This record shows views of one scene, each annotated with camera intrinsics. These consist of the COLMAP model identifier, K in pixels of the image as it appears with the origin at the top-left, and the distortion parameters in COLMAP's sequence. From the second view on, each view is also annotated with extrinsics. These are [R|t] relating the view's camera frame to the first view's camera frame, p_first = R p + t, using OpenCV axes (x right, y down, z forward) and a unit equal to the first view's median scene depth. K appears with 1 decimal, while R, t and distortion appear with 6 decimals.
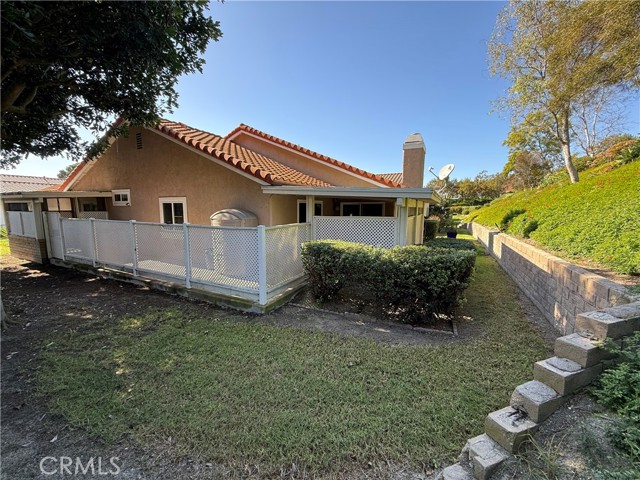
lens RADIAL K [[255.2, 0, 319.9], [0, 255.2, 240.4], [0, 0, 1]] dist [0.001780, -0.001011]
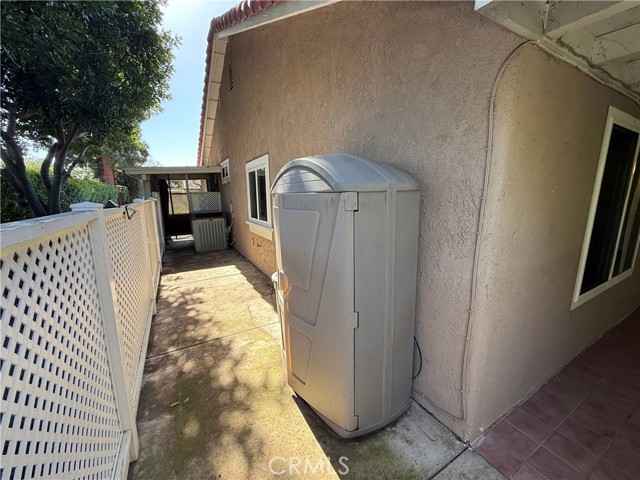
lens RADIAL K [[255.2, 0, 318.3], [0, 255.2, 238.5], [0, 0, 1]] dist [0.001780, -0.001011]
pose [[0.828703, 0.081837, -0.553674, -0.162584], [-0.052841, 0.996274, 0.068168, -0.048369], [0.557189, -0.027234, 0.829939, 0.640157]]
